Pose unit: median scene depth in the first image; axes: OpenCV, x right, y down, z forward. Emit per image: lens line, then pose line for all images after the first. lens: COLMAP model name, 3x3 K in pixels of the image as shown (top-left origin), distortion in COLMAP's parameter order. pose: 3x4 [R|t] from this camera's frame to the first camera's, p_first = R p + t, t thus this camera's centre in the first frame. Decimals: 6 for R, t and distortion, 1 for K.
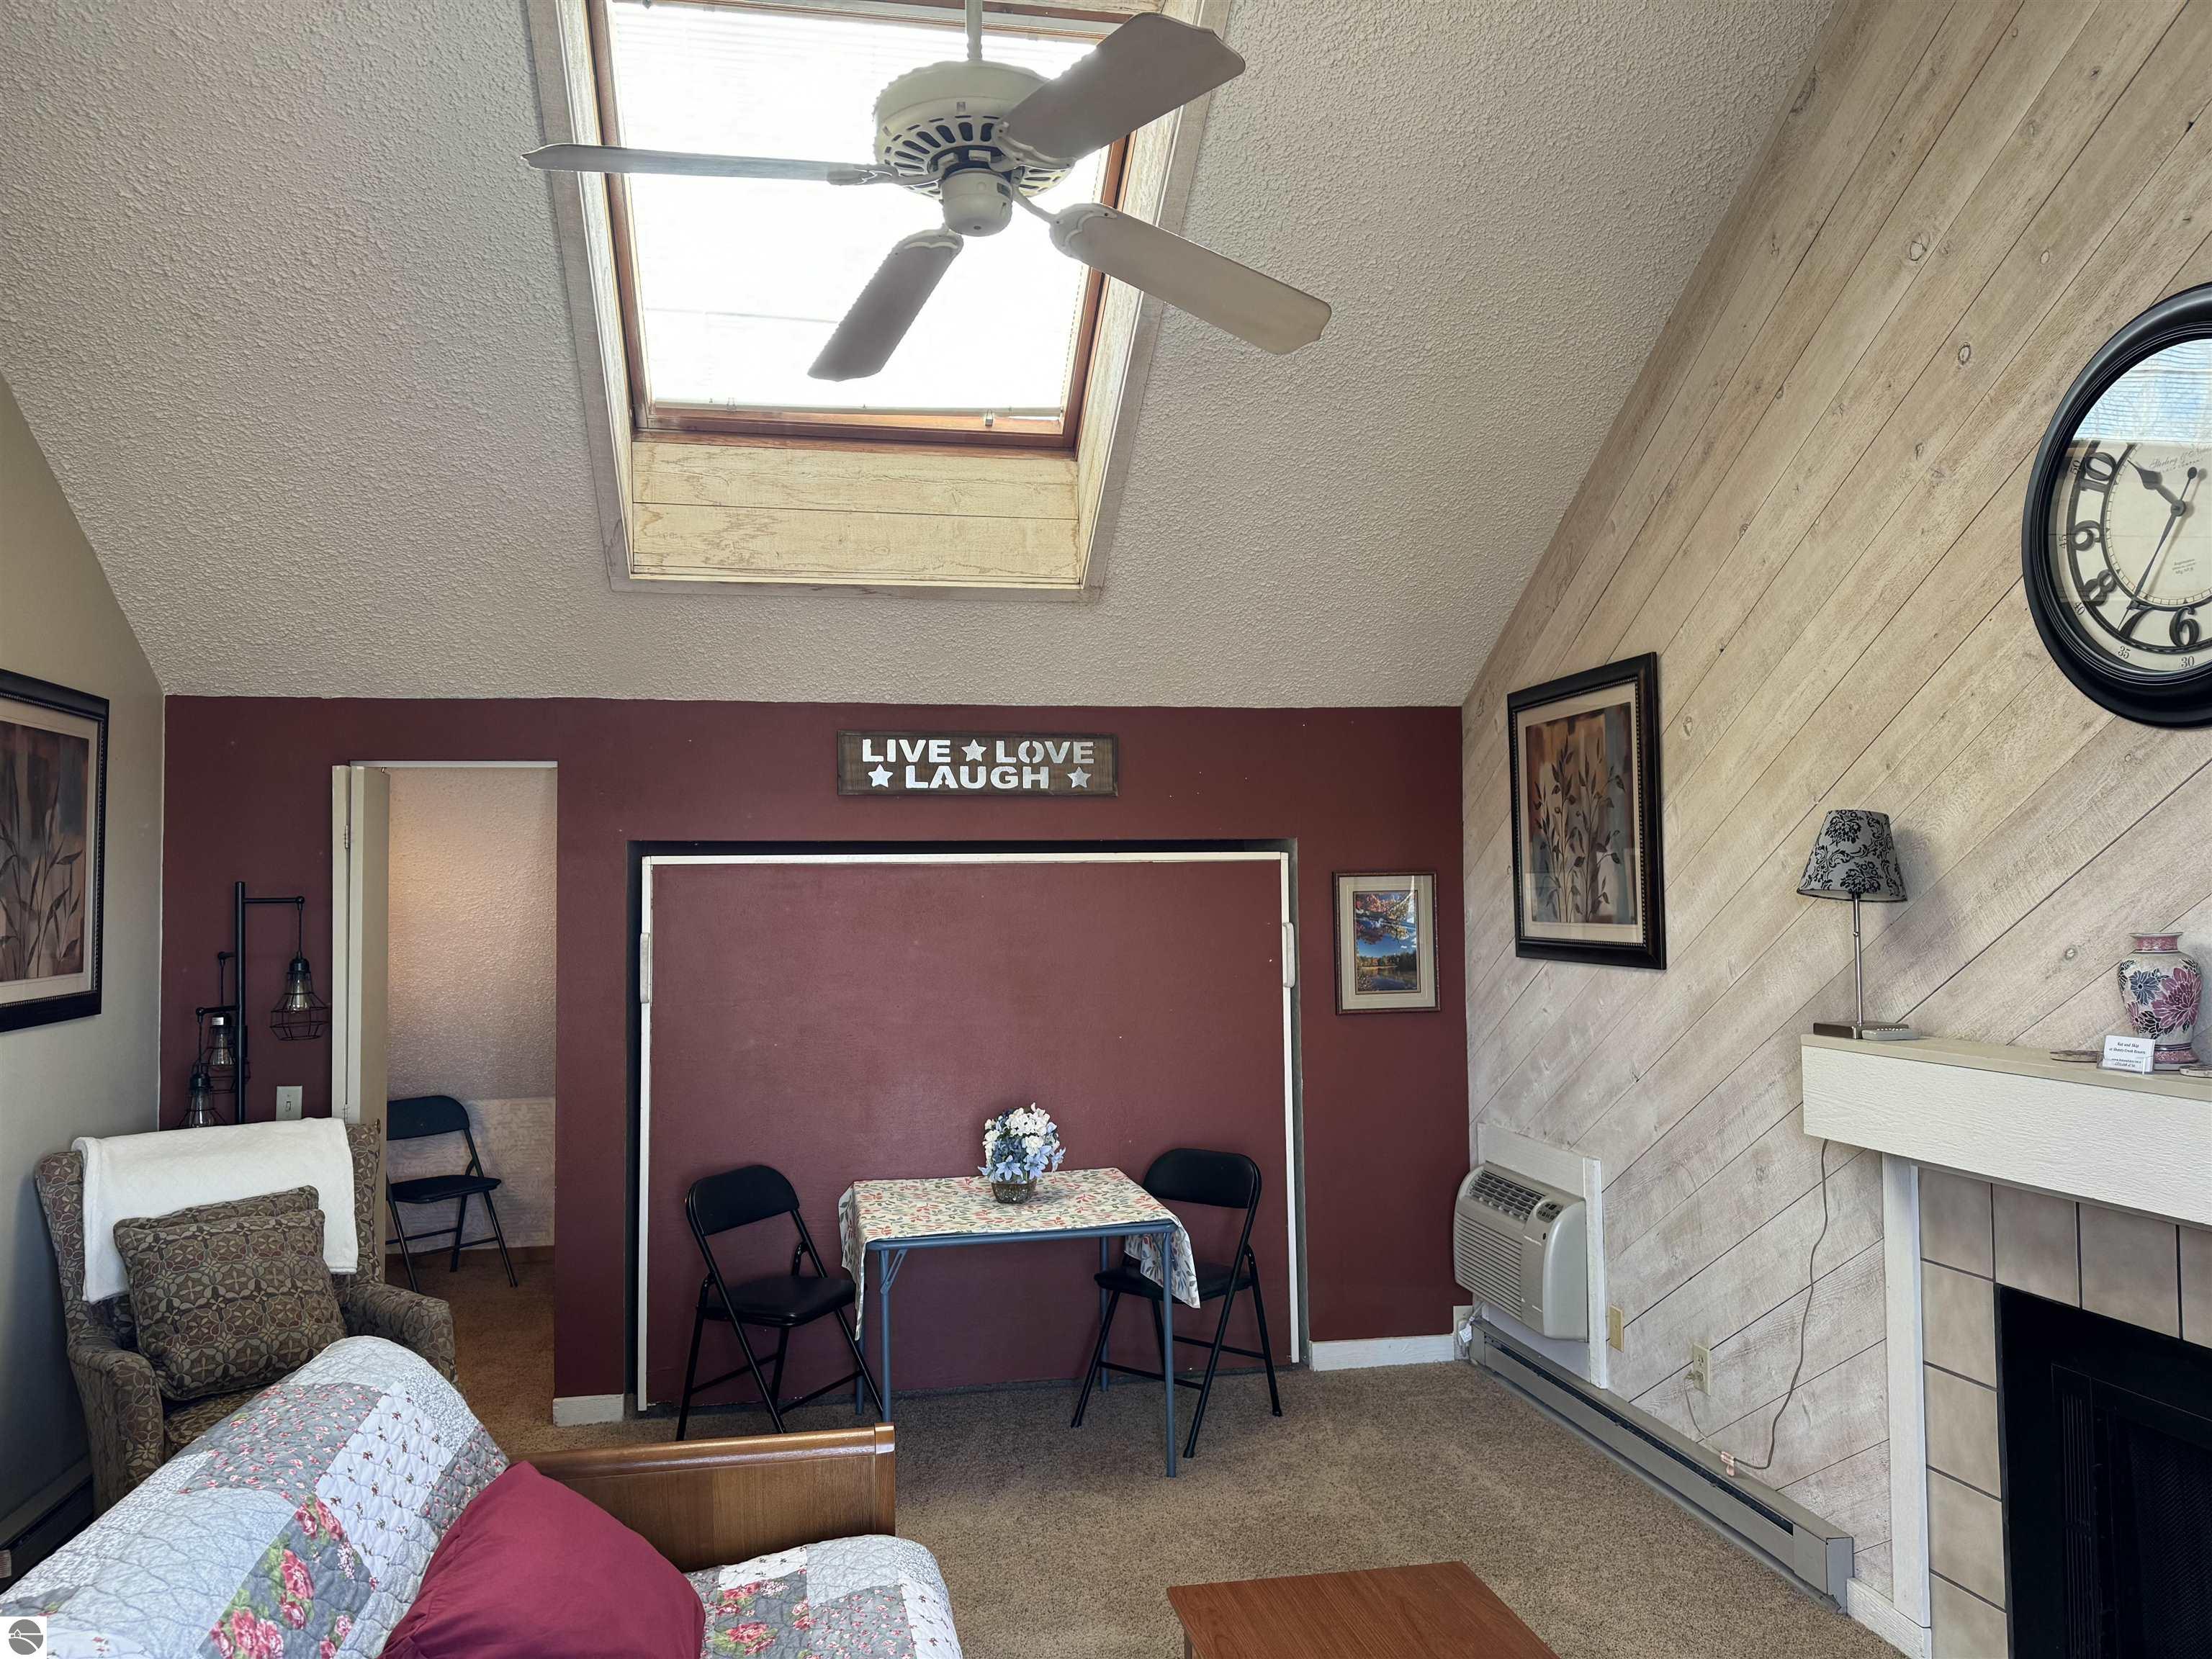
lens RADIAL K [[1557.4, 0, 1117.2], [0, 1557.4, 839.2], [0, 0, 1]] dist [0.026337, -0.046218]
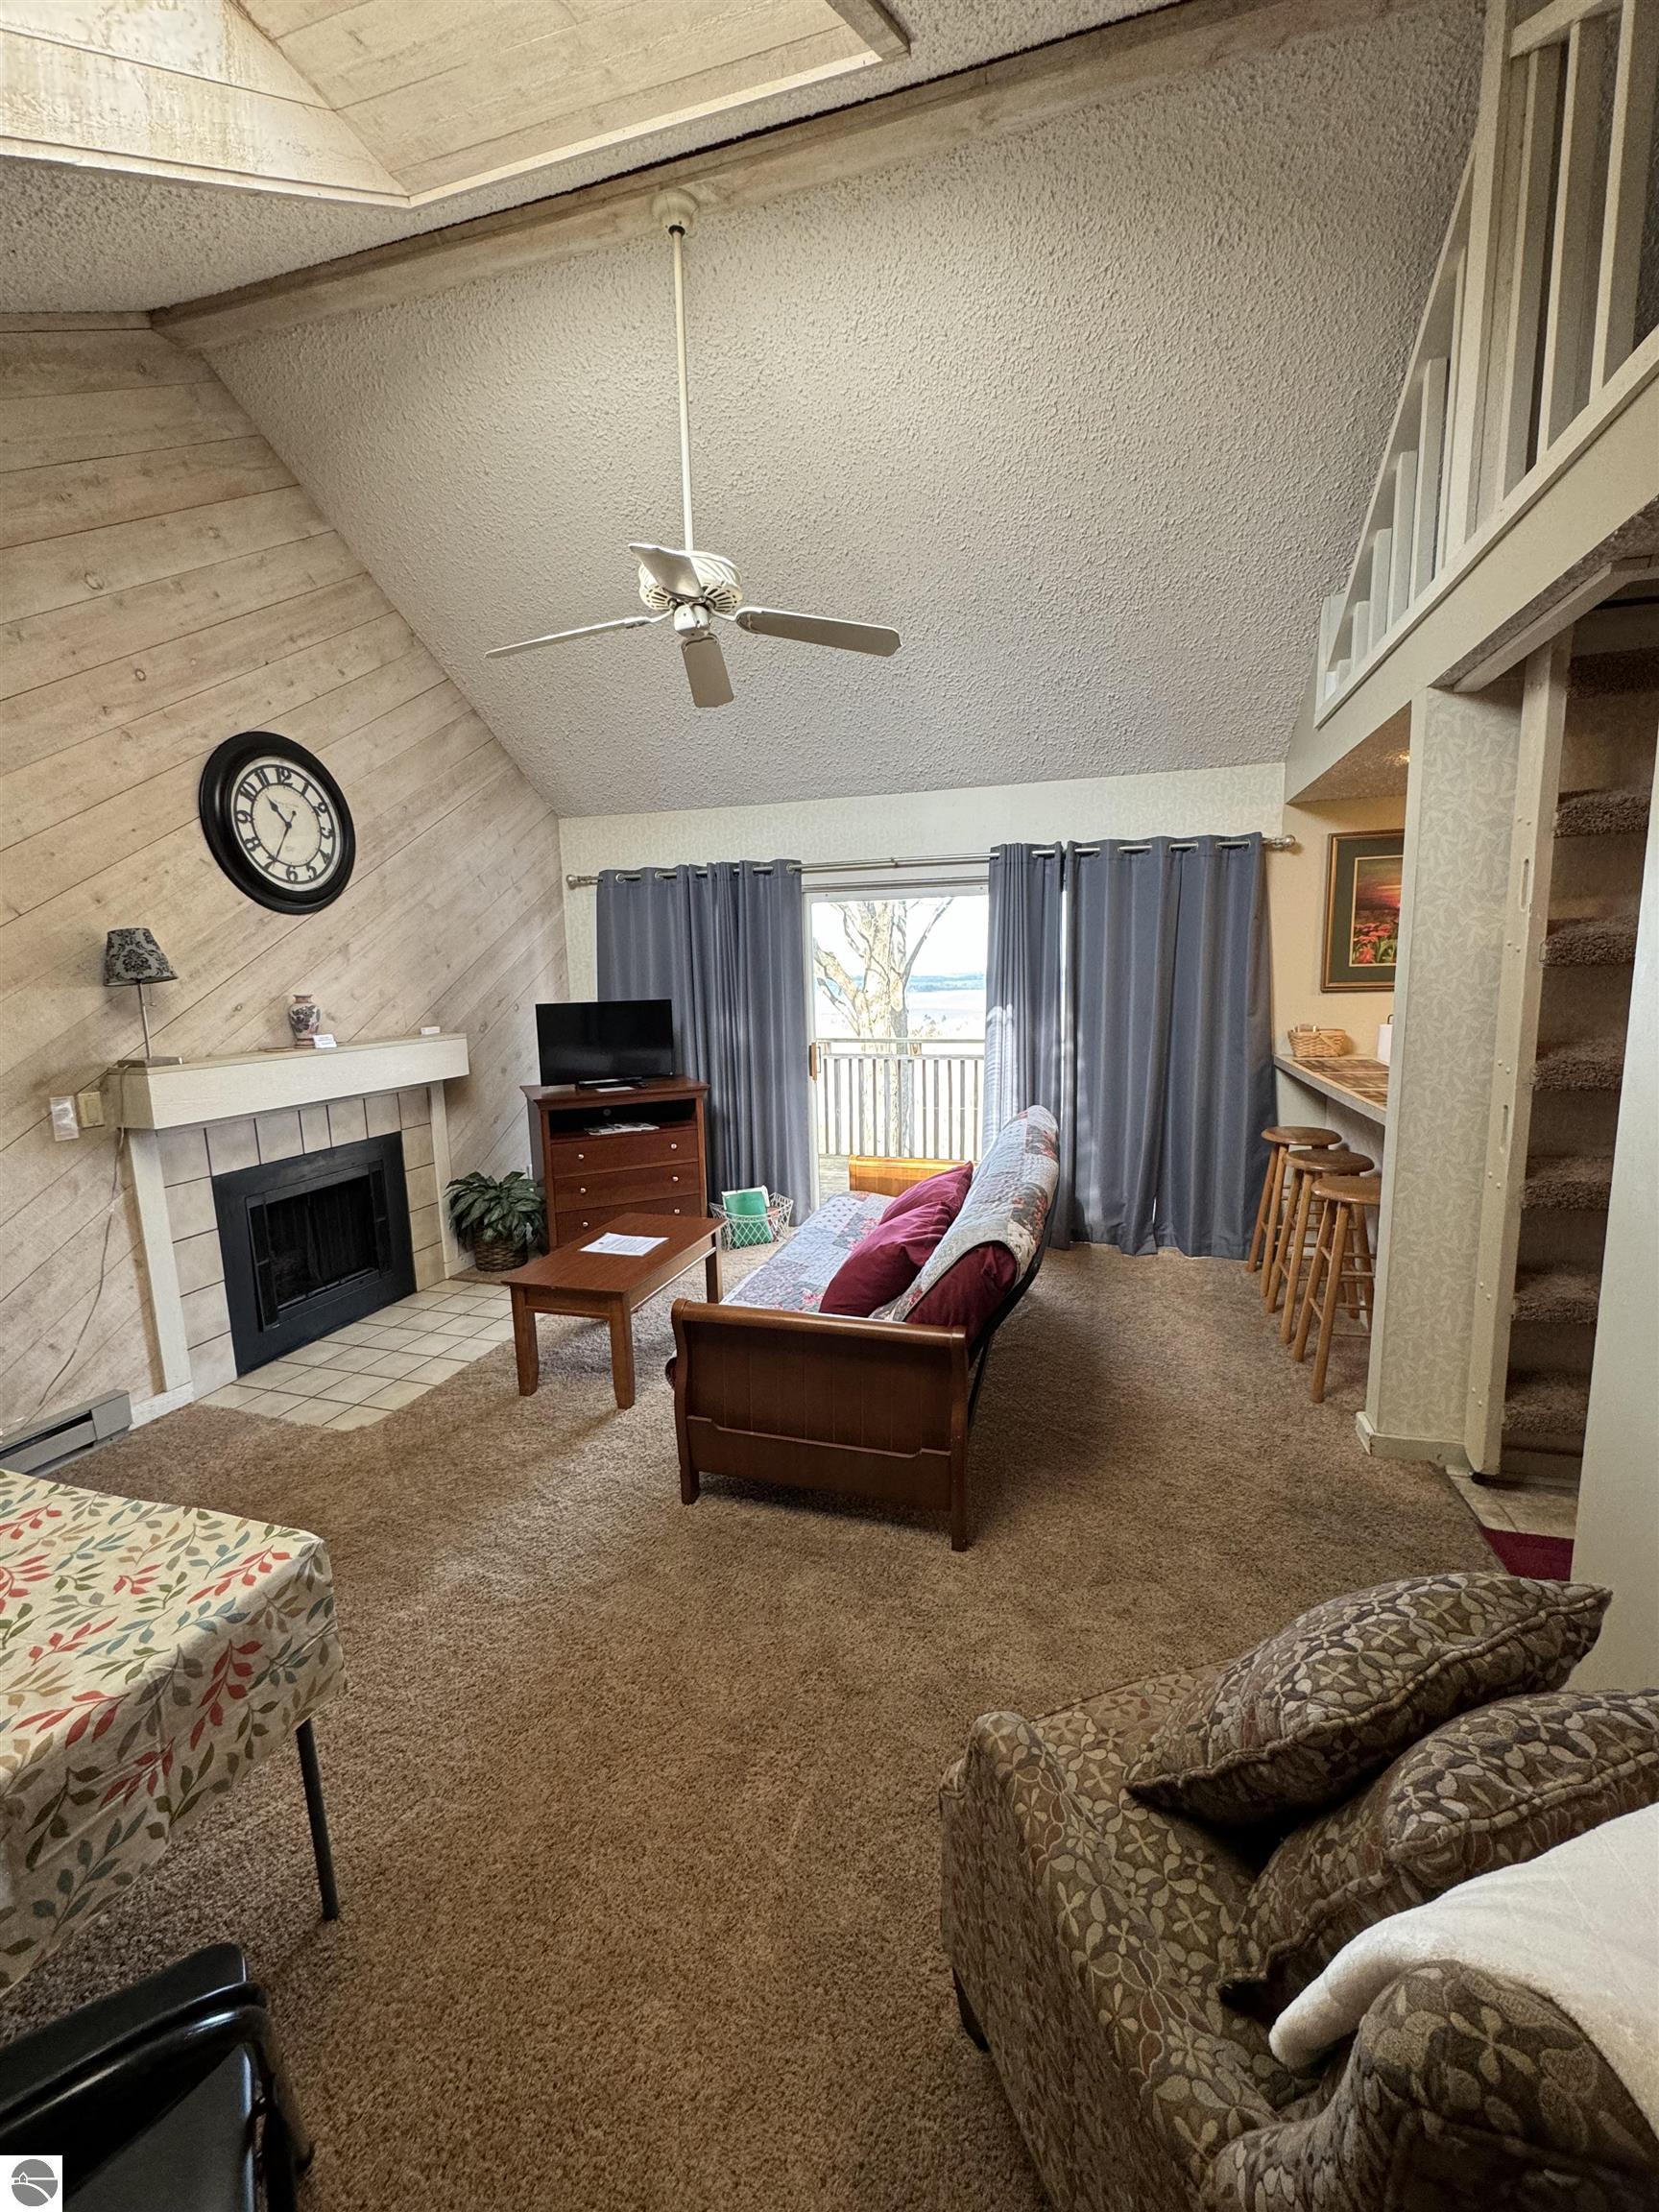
lens RADIAL K [[900.2, 0, 829.5], [0, 900.2, 1106.0], [0, 0, 1]] dist [-0.000419, -0.000013]
pose [[-0.885688, -0.035013, 0.462958, -0.500809], [0.015534, 0.994359, 0.104921, 0.064177], [-0.464021, 0.100119, -0.880148, 1.228926]]
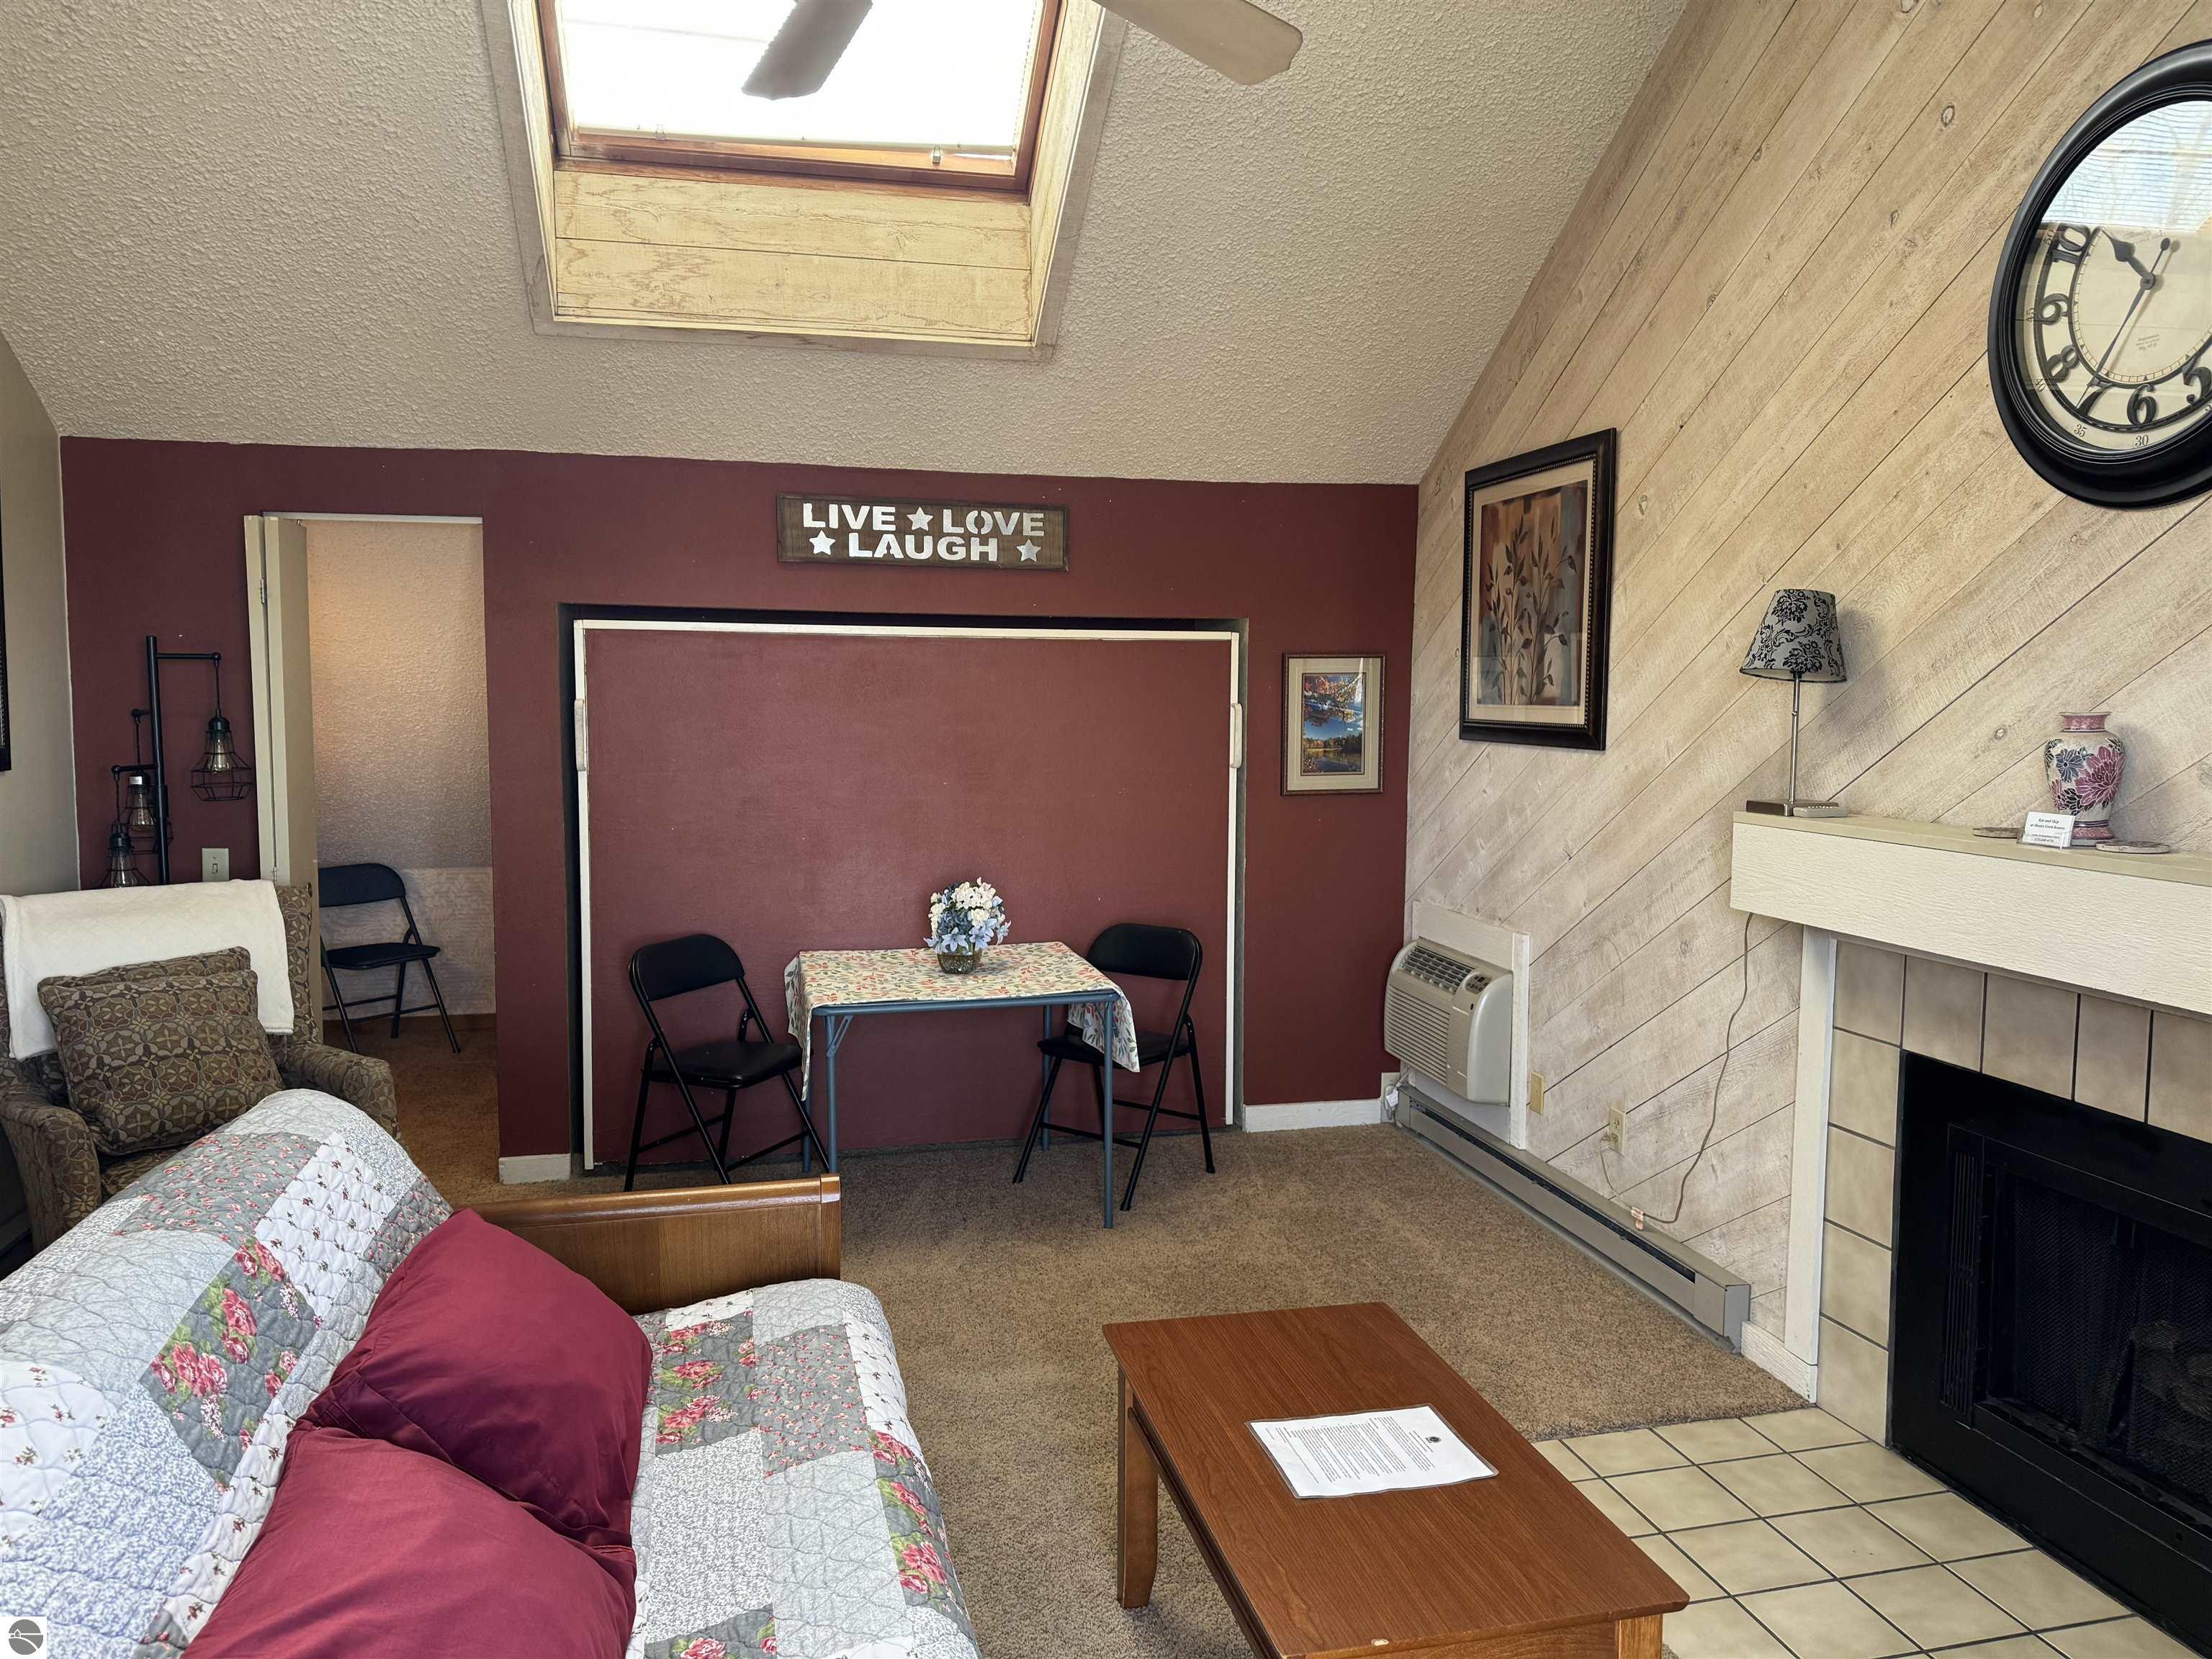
lens RADIAL K [[1553.0, 0, 1142.3], [0, 1553.0, 823.9], [0, 0, 1]] dist [0.037166, -0.059835]
pose [[0.998618, 0.015378, 0.050246, 0.000882], [-0.021509, 0.992066, 0.123864, 0.012630], [-0.047942, -0.124774, 0.991026, 0.007557]]
